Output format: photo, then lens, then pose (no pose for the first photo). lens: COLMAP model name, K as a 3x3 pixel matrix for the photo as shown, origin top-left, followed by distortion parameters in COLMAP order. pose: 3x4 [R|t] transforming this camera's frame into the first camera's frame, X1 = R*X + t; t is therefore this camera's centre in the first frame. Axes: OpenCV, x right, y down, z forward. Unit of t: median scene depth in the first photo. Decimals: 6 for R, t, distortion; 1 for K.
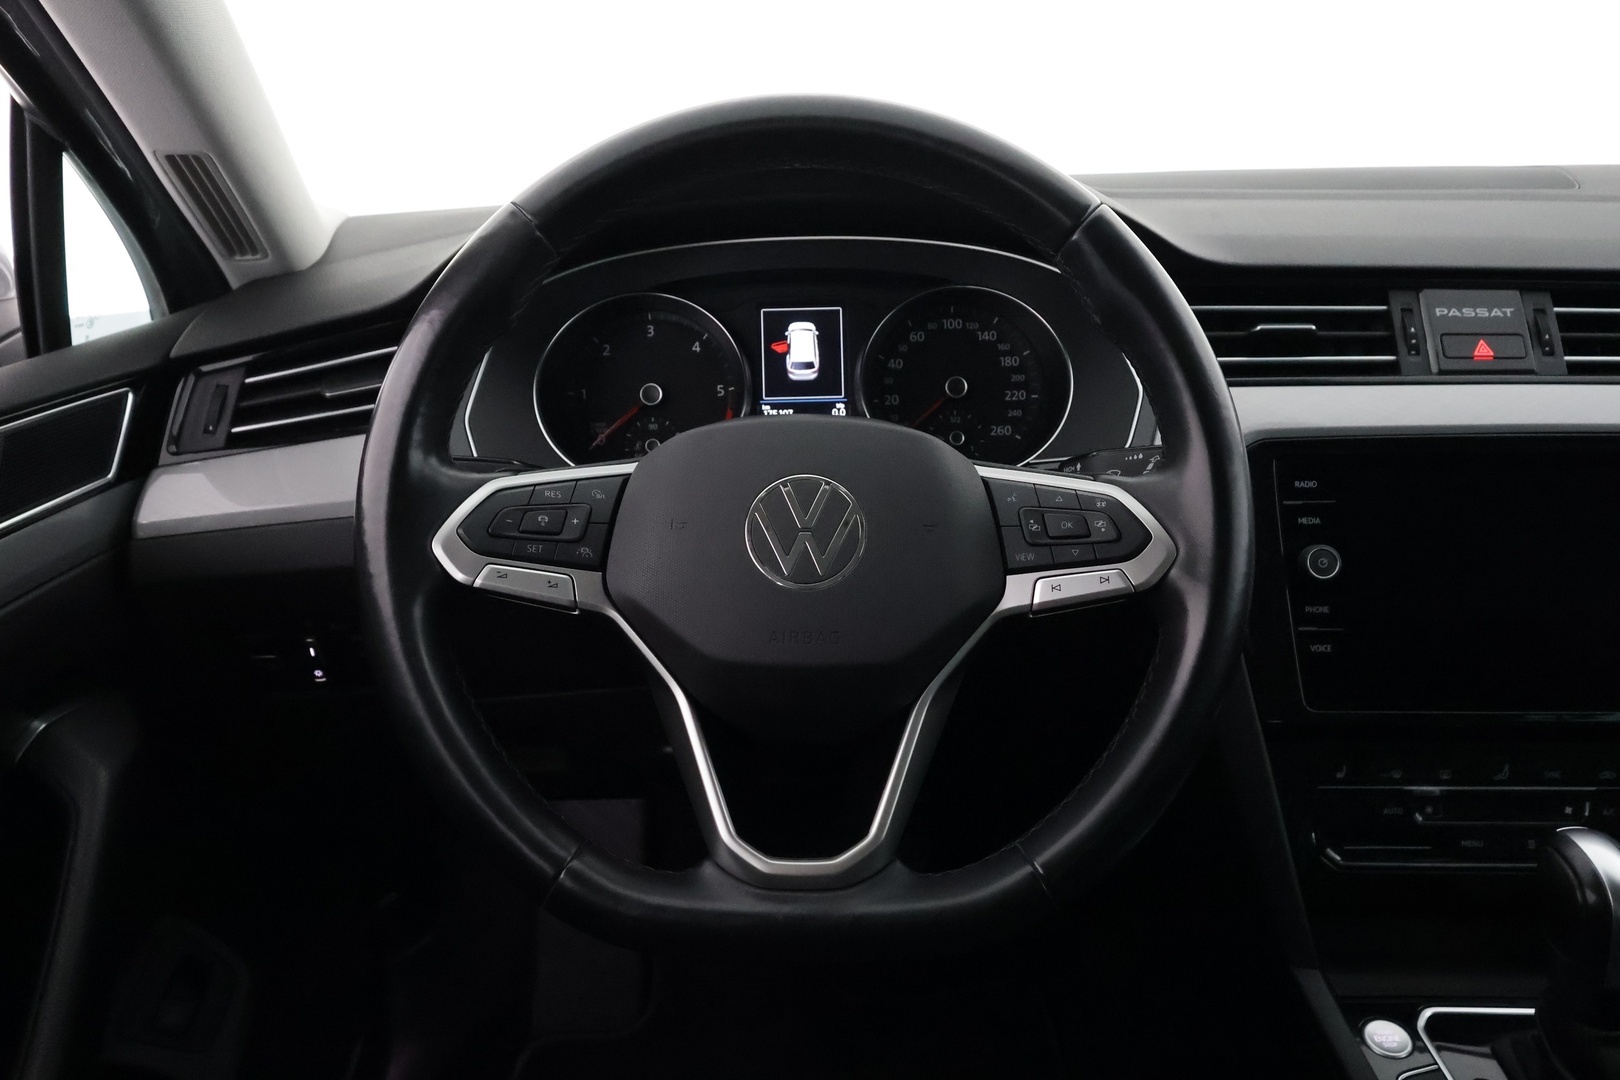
lens RADIAL K [[1301.1, 0, 808.8], [0, 1301.1, 528.3], [0, 0, 1]] dist [-0.001759, -0.002936]
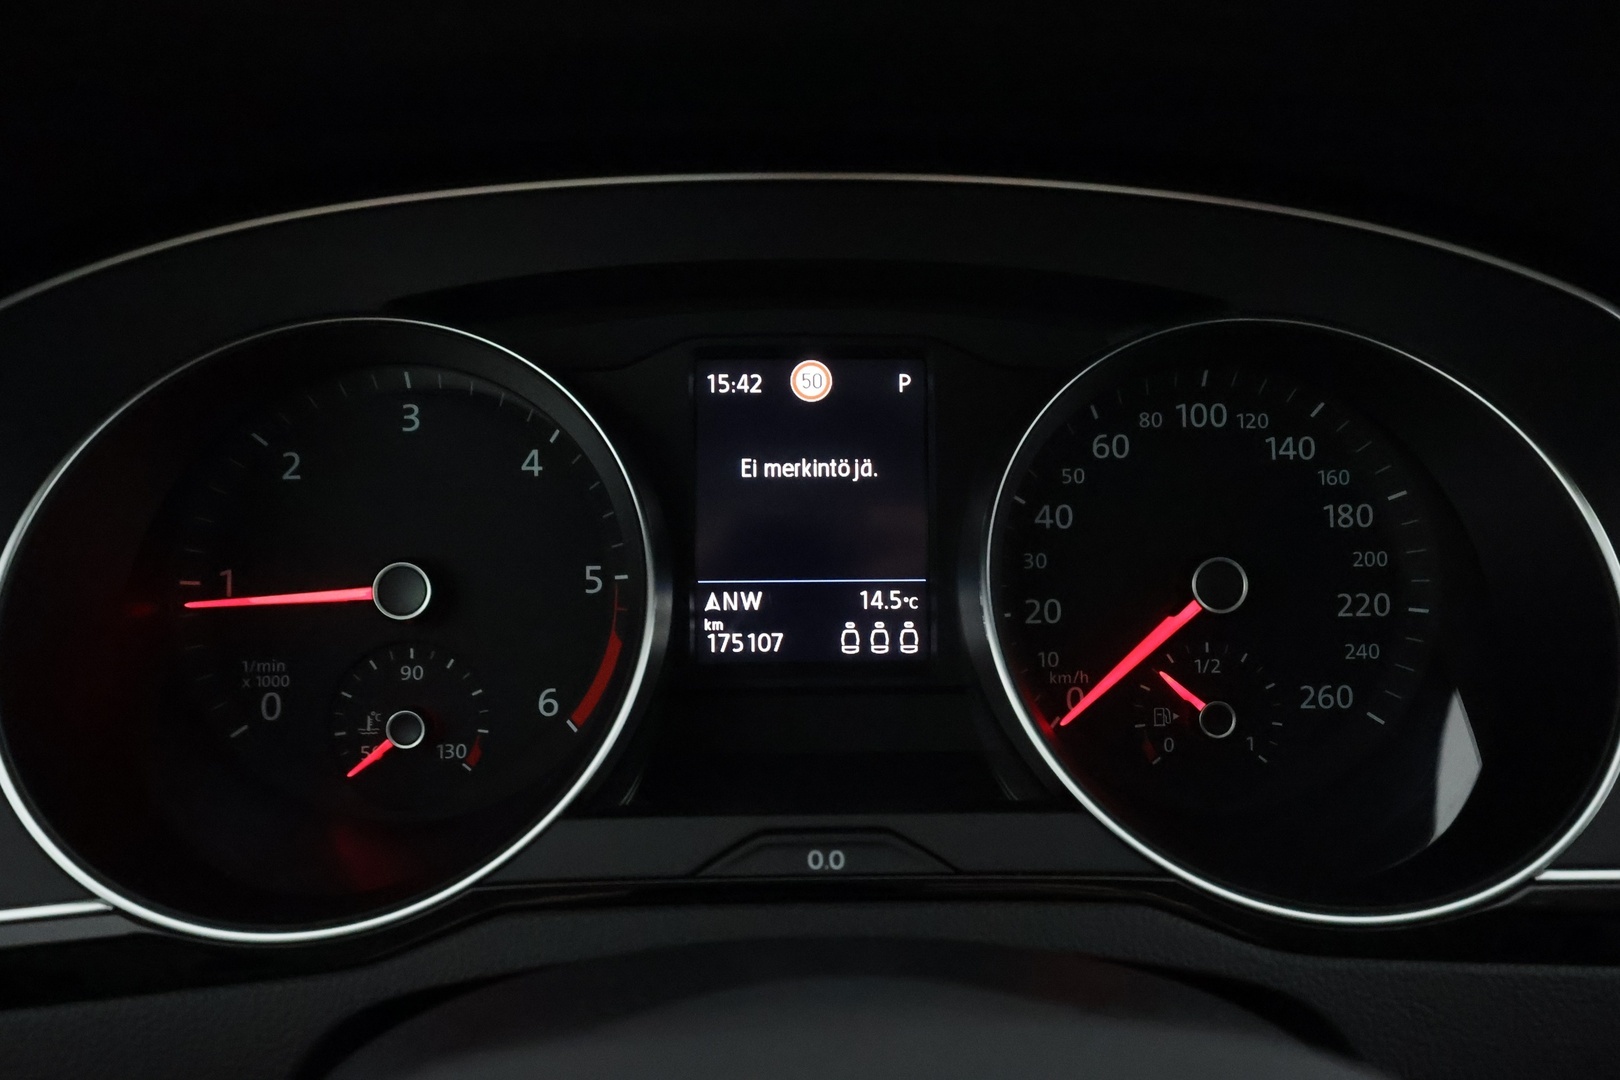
lens RADIAL K [[1301.1, 0, 810.5], [0, 1301.1, 547.1], [0, 0, 1]] dist [-0.001759, -0.002936]
pose [[0.999323, 0.017659, 0.032261, -0.019549], [-0.017579, 0.999842, -0.002758, -0.129935], [-0.032304, 0.002189, 0.999476, 0.699025]]
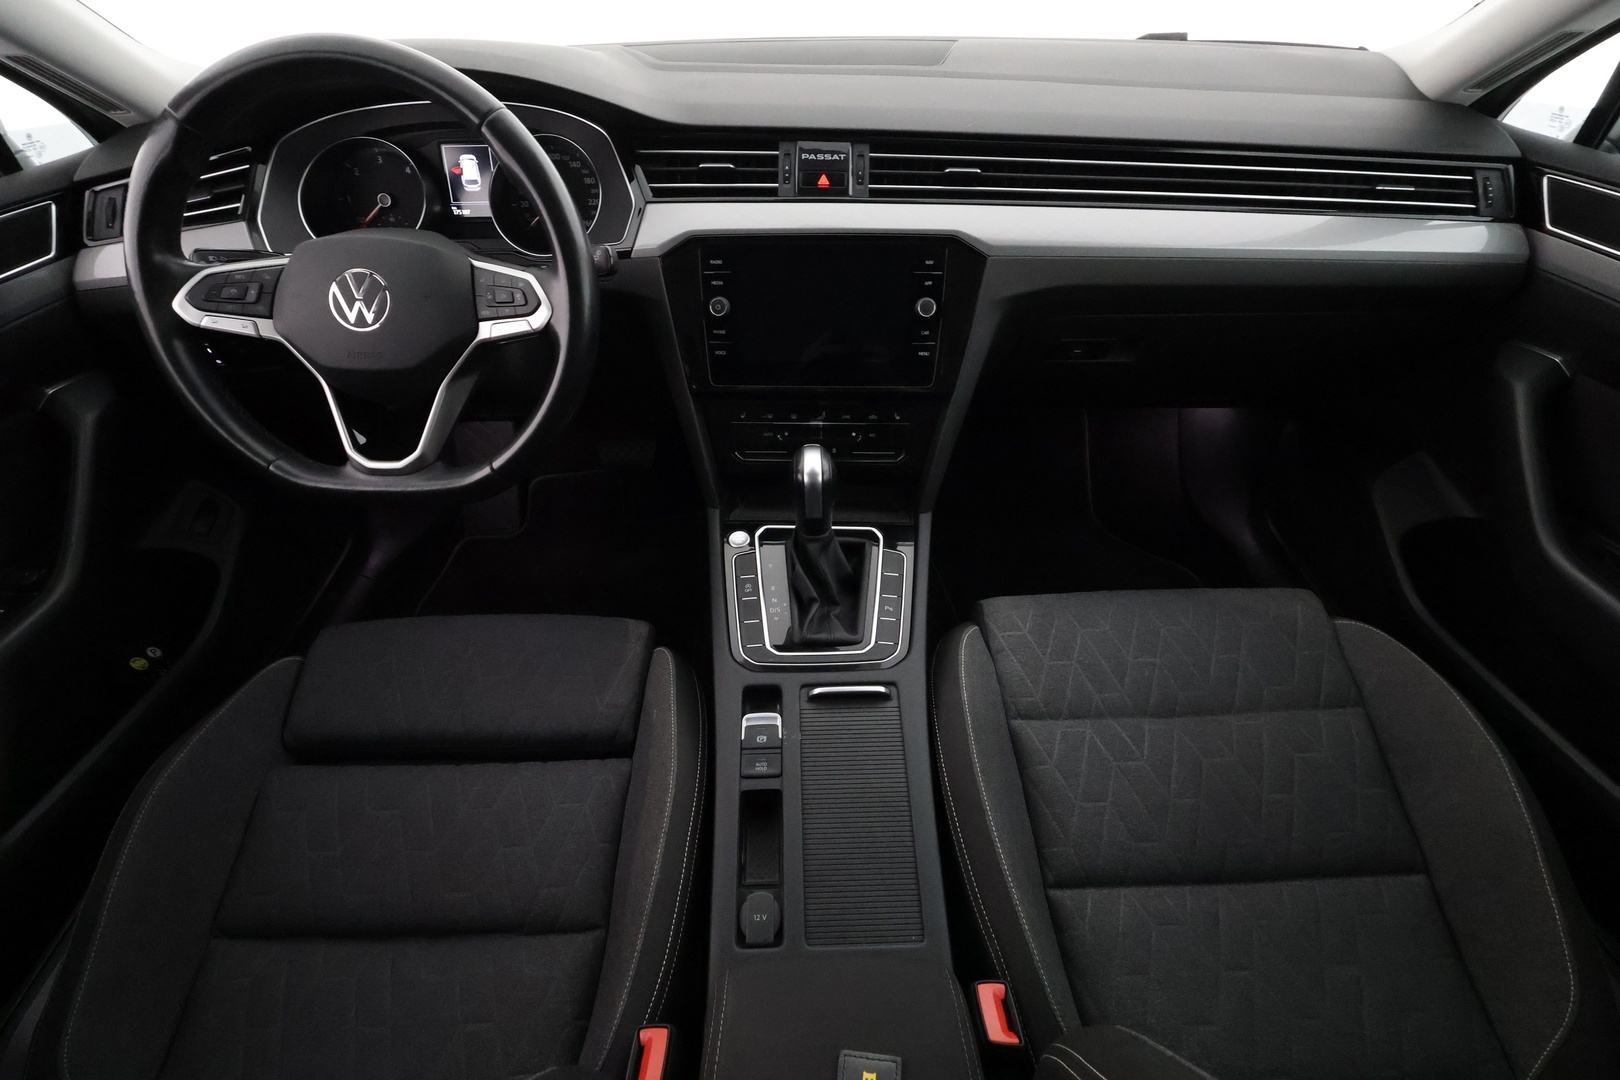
lens RADIAL K [[764.9, 0, 817.4], [0, 764.9, 541.6], [0, 0, 1]] dist [0.000801, 0.000313]
pose [[0.999902, 0.000879, 0.013981, 0.506312], [-0.006018, 0.928224, 0.371974, -0.069618], [-0.012651, -0.372021, 0.928138, -0.164191]]
